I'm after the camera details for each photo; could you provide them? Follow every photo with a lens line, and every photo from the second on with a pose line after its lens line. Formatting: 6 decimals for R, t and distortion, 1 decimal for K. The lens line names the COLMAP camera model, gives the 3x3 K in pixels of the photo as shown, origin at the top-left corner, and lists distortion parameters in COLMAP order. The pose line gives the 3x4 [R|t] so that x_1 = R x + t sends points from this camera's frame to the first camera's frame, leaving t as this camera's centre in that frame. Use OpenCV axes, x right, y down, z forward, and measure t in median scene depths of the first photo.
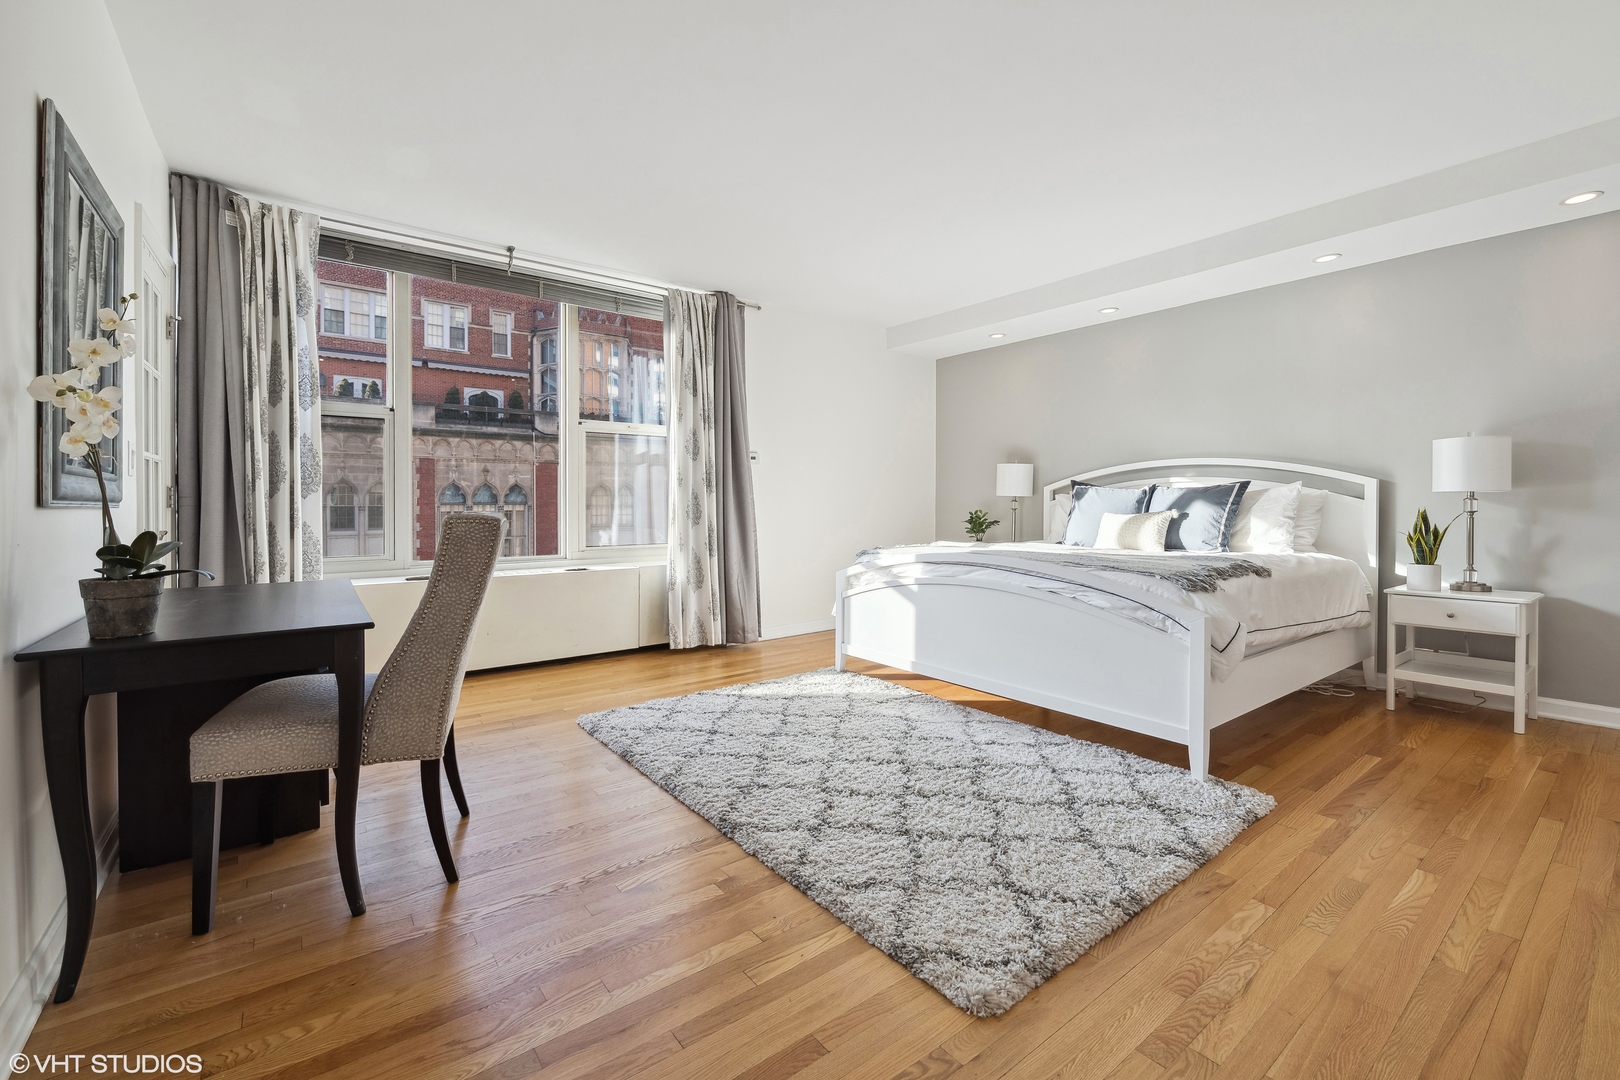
lens RADIAL K [[676.2, 0, 809.6], [0, 676.2, 505.7], [0, 0, 1]] dist [0.001471, 0.000129]
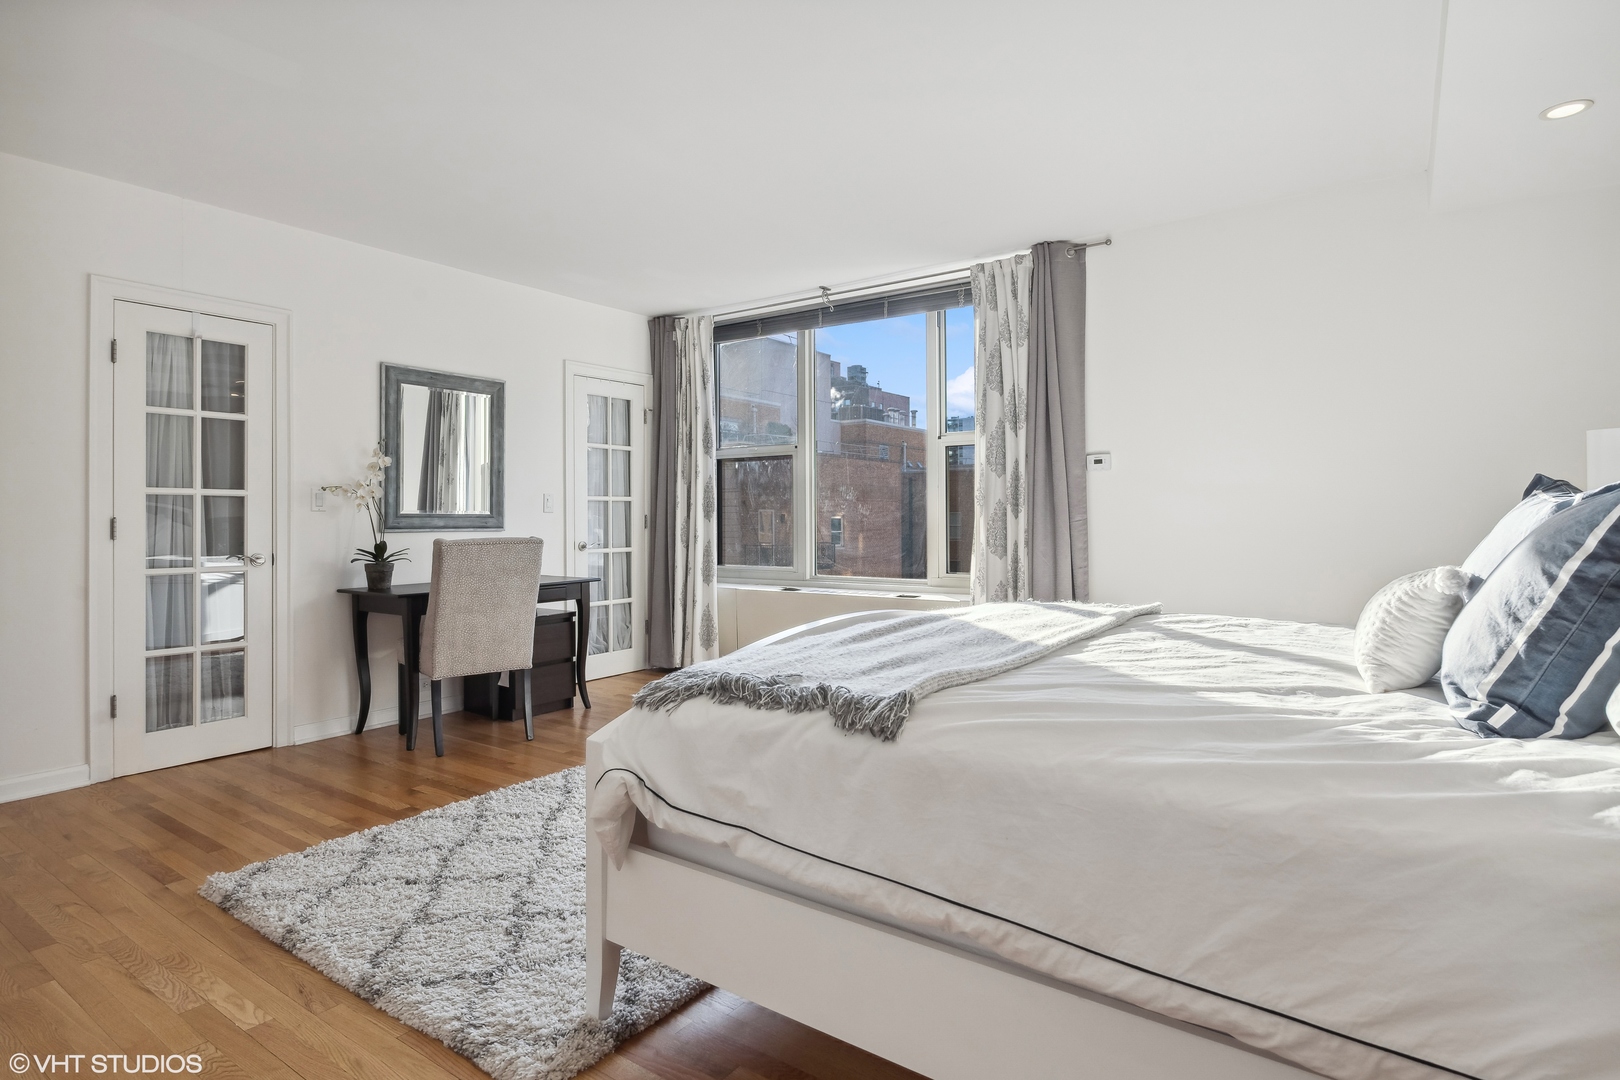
lens RADIAL K [[838.7, 0, 811.0], [0, 838.7, 510.8], [0, 0, 1]] dist [-0.001178, -0.000693]
pose [[0.301651, -0.006391, -0.953397, 0.897808], [0.002463, 0.999979, -0.005924, -0.021663], [0.953415, -0.000561, 0.301660, 0.640013]]
